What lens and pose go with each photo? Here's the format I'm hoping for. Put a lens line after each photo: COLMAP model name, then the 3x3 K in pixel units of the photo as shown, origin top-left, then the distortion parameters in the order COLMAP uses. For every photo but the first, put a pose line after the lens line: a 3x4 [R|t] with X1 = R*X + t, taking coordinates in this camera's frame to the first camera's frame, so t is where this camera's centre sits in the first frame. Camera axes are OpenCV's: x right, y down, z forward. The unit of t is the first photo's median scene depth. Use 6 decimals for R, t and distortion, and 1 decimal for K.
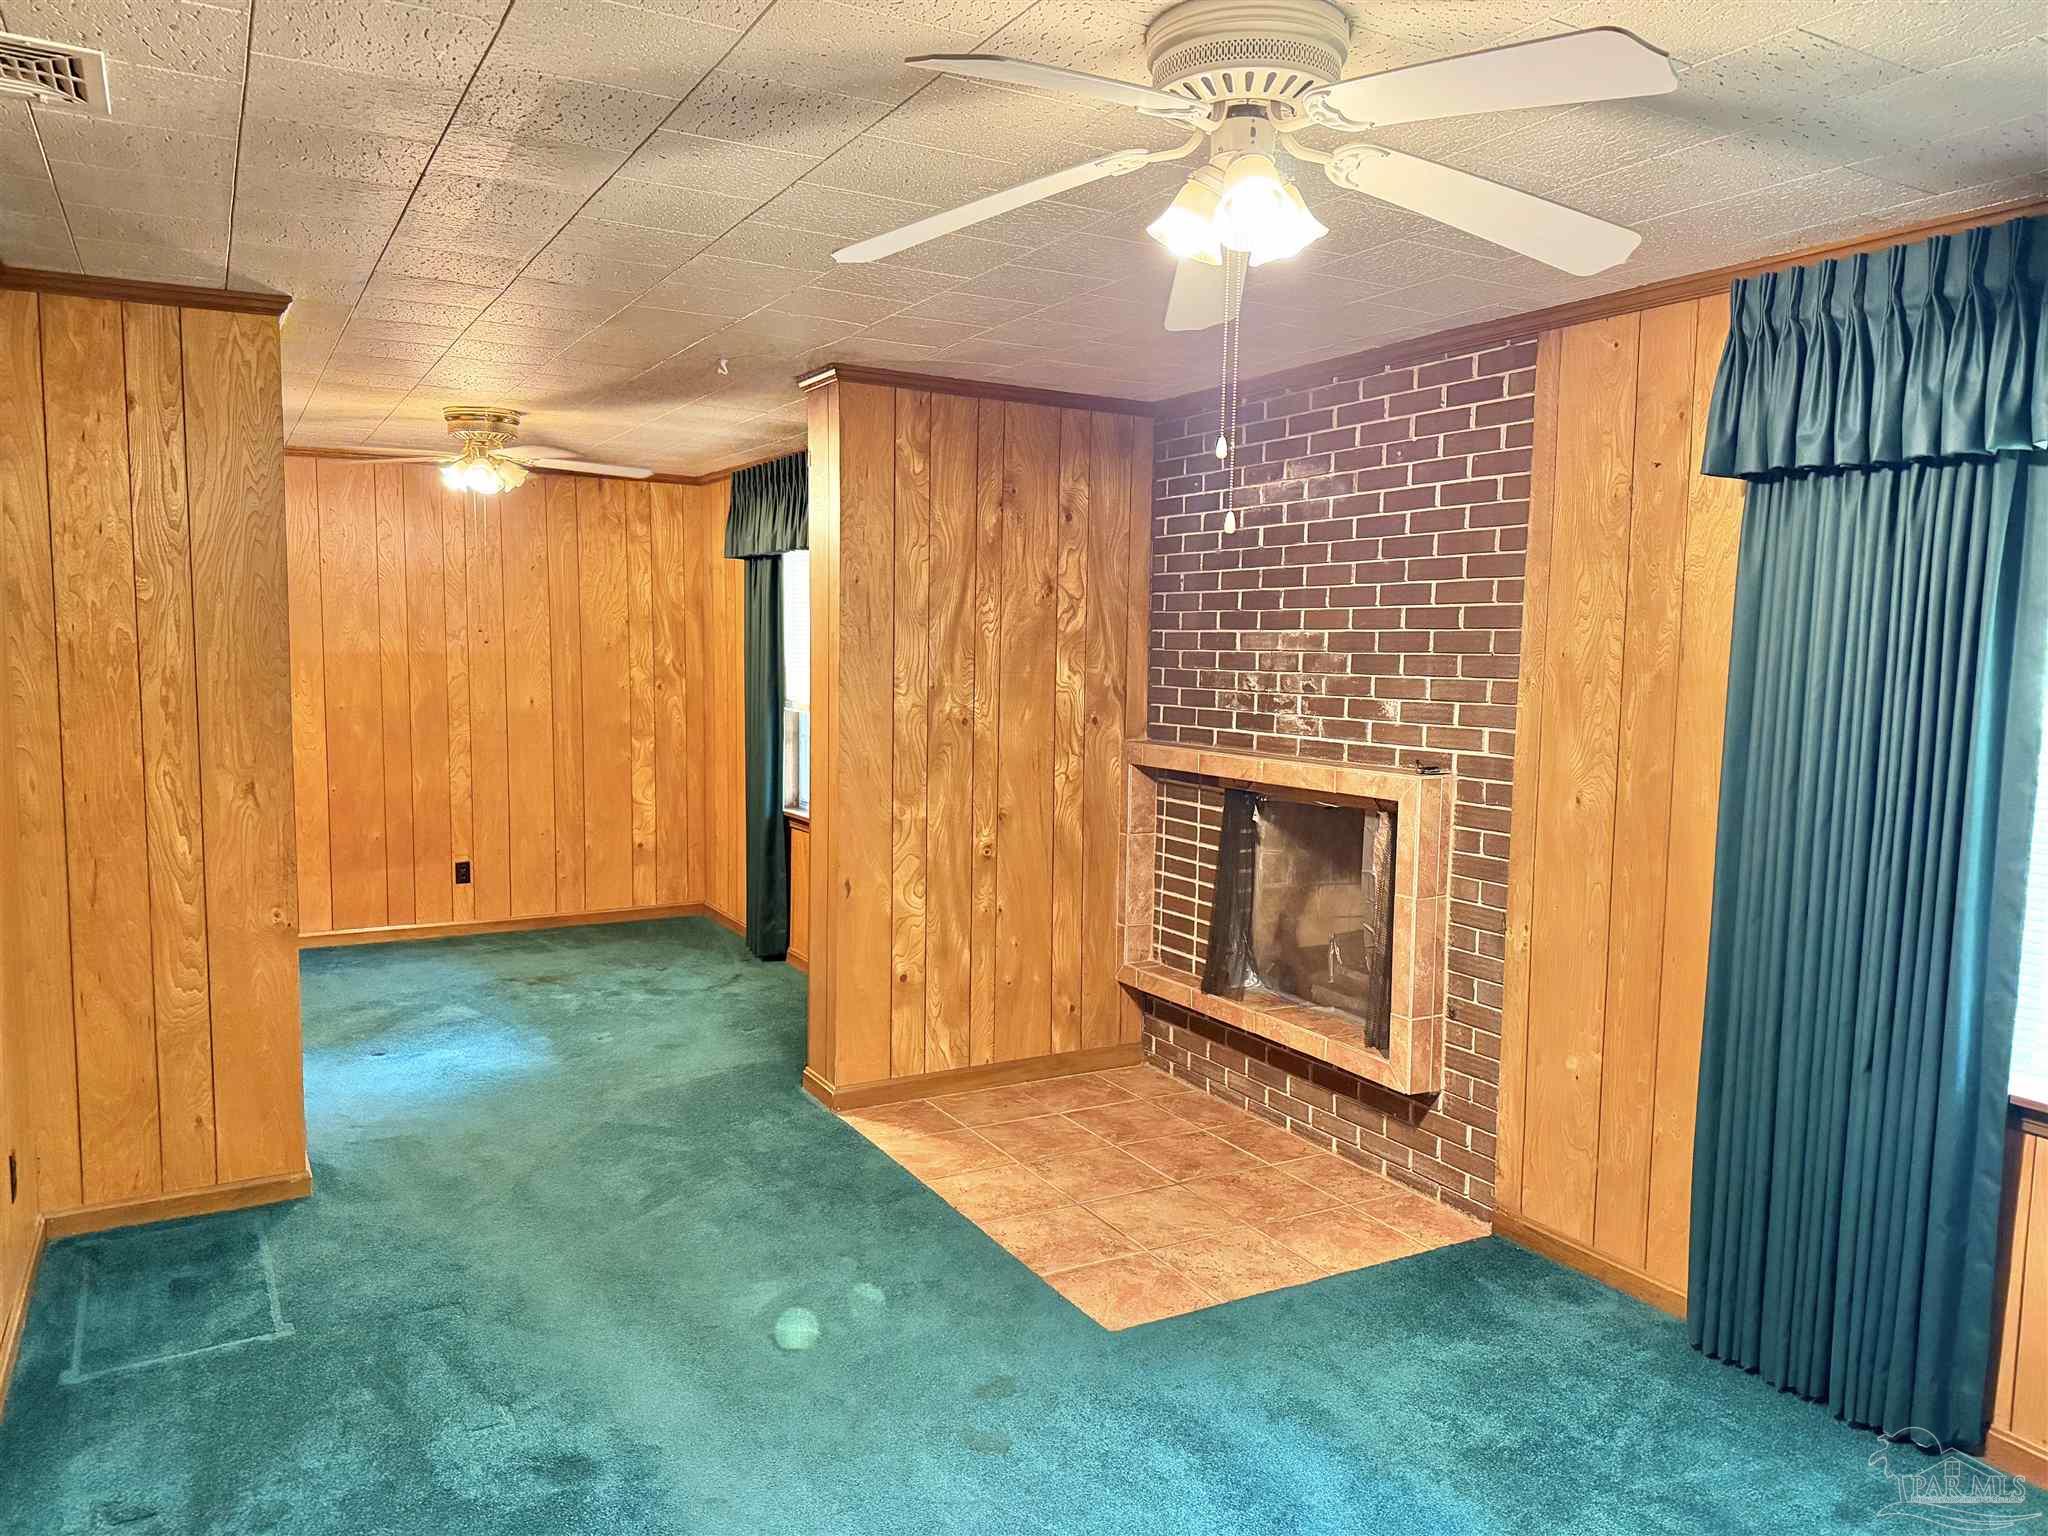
lens RADIAL K [[1427.0, 0, 1015.4], [0, 1427.0, 763.7], [0, 0, 1]] dist [0.061410, -0.066874]
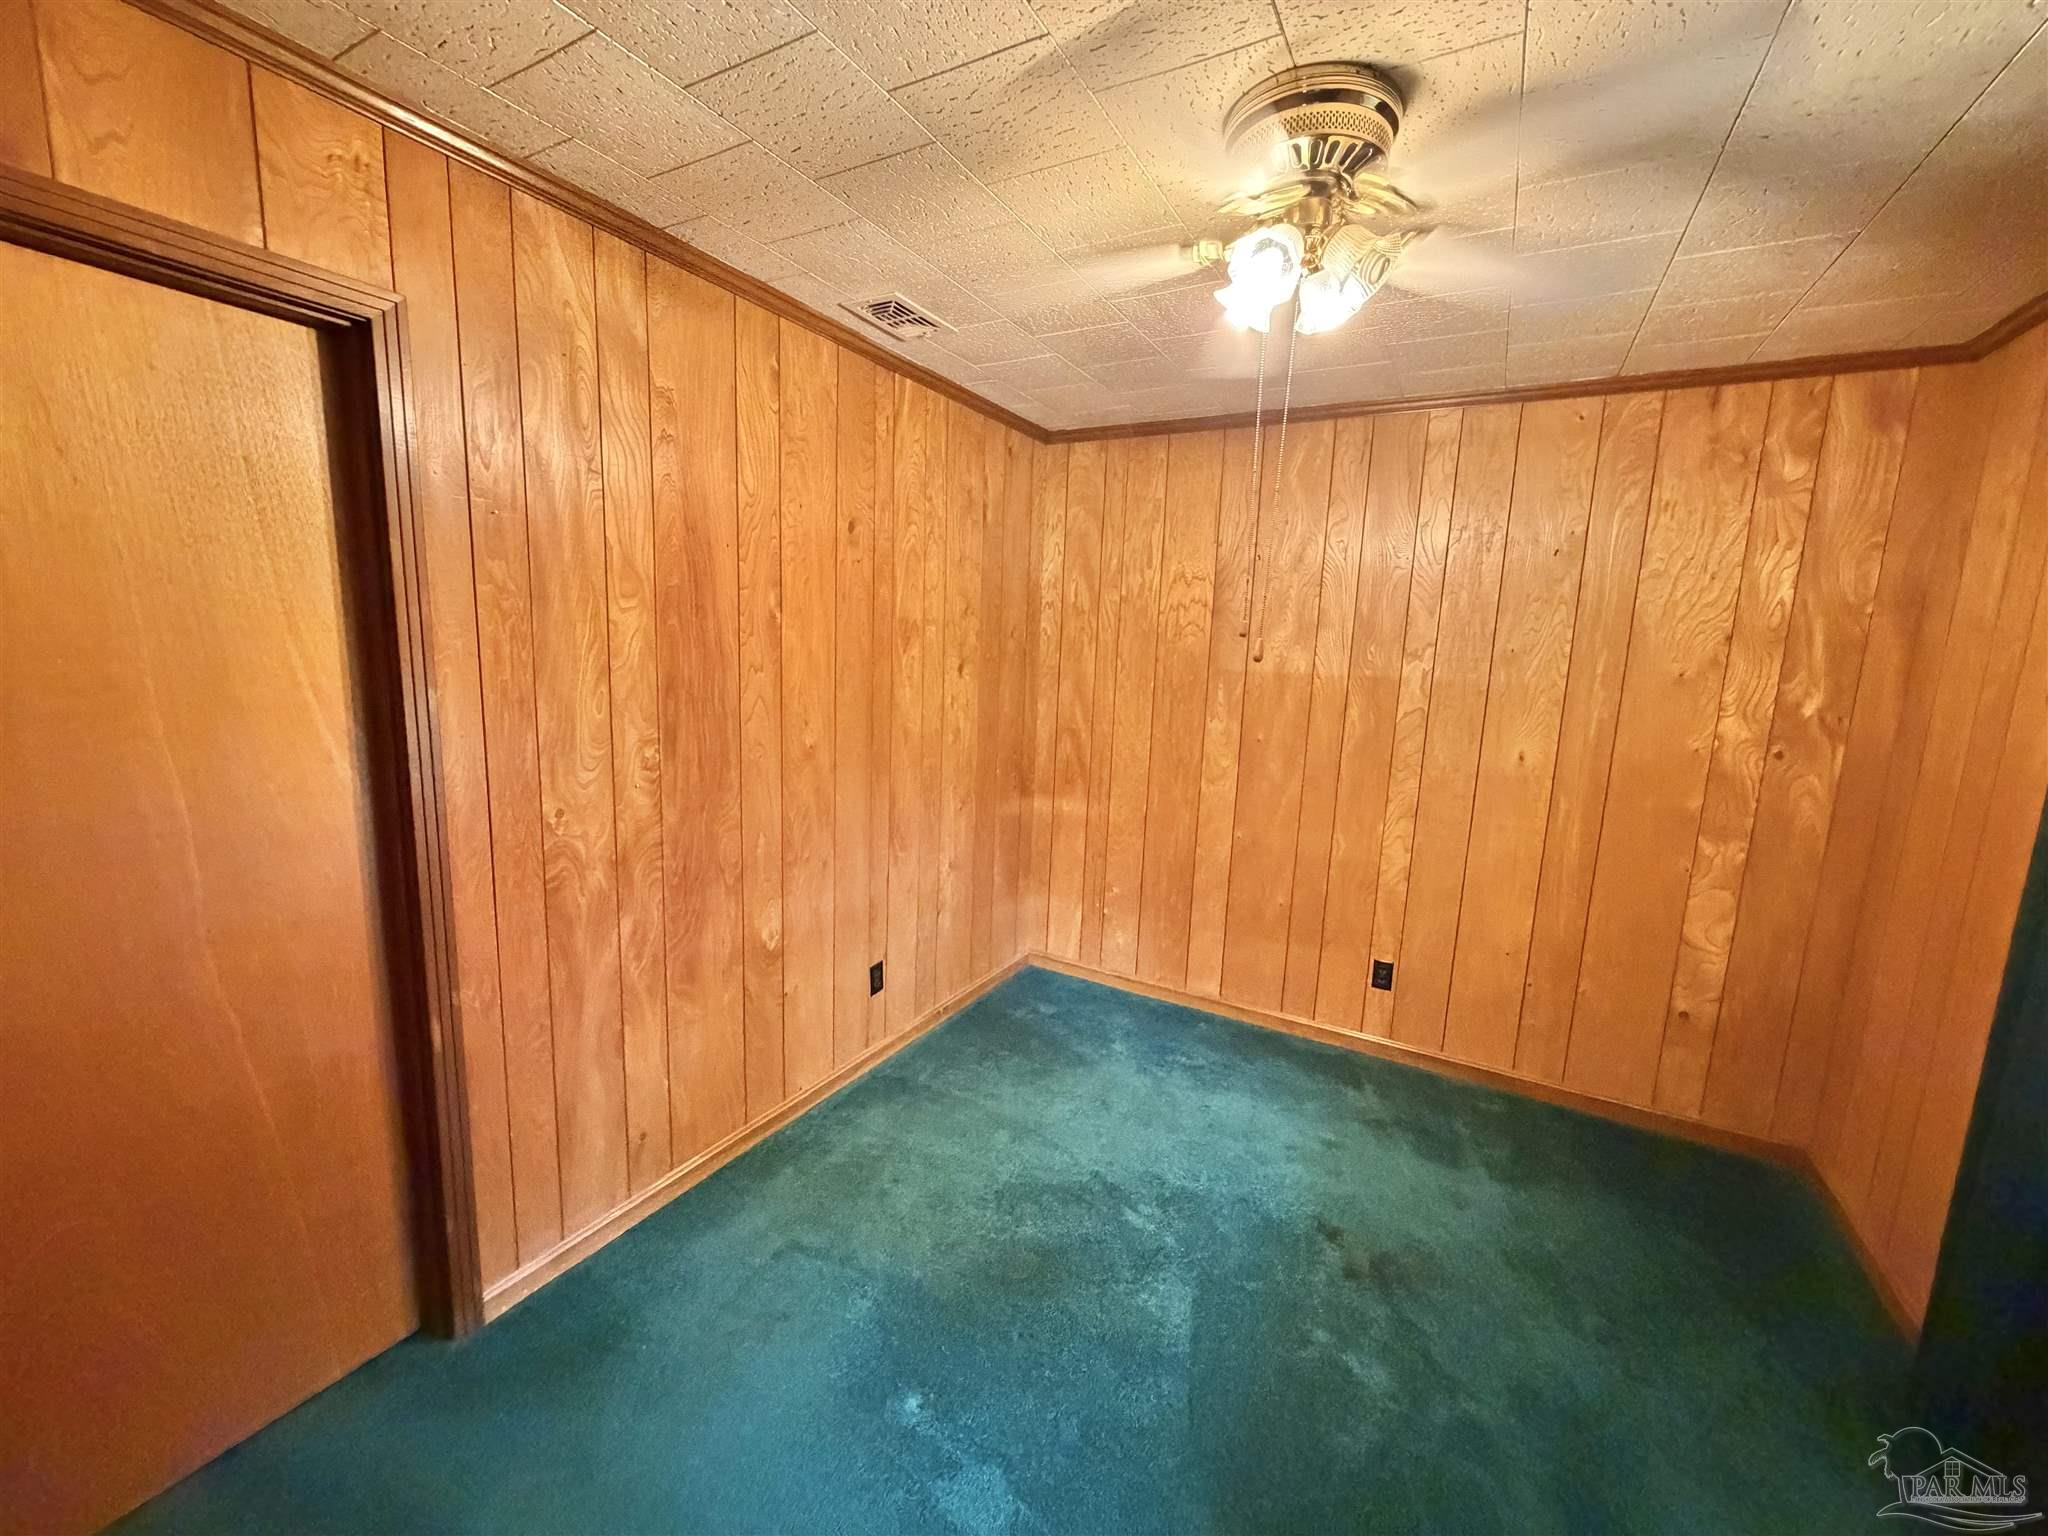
lens RADIAL K [[816.6, 0, 1035.6], [0, 816.6, 770.0], [0, 0, 1]] dist [0.001974, 0.000645]
pose [[0.519831, 0.147015, -0.841524, -0.216566], [-0.103158, 0.988675, 0.108999, -0.088903], [0.848018, 0.030149, 0.529110, 0.976343]]
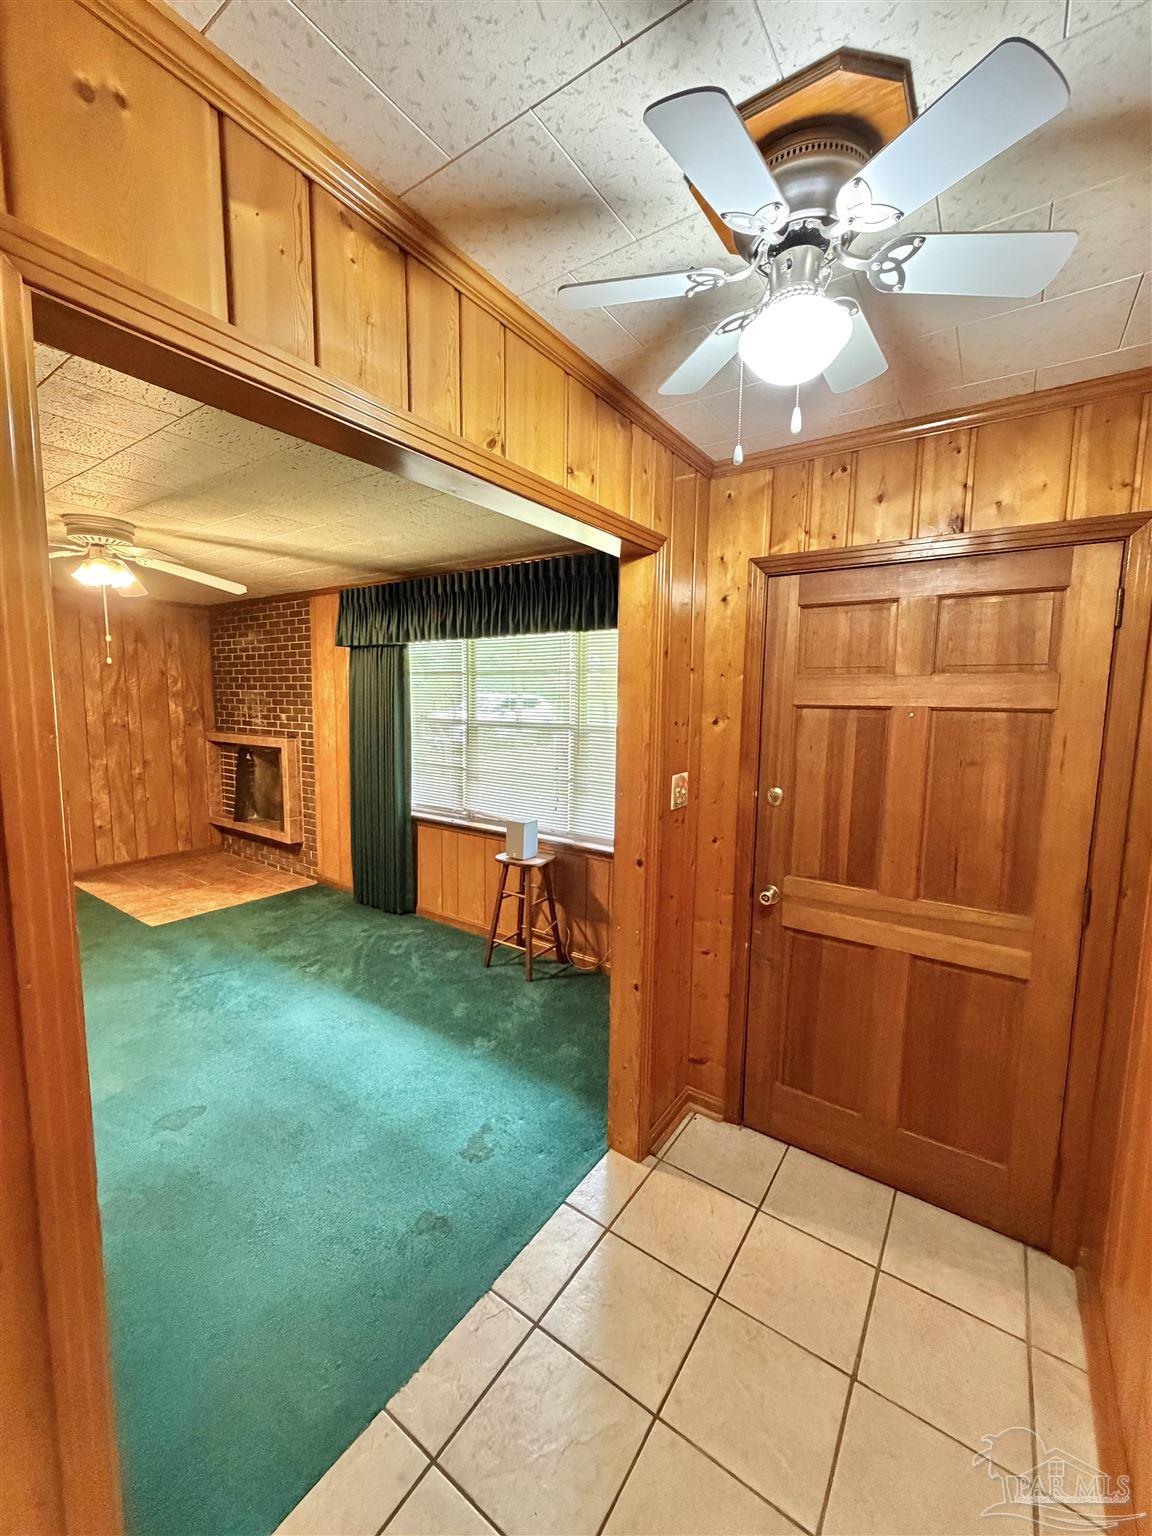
lens RADIAL K [[612.5, 0, 579.6], [0, 612.5, 762.5], [0, 0, 1]] dist [0.001974, 0.000645]
pose [[0.900383, -0.050121, 0.432202, 0.228892], [0.038299, 0.998617, 0.036020, 0.029075], [-0.433410, -0.015879, 0.901057, -0.362468]]
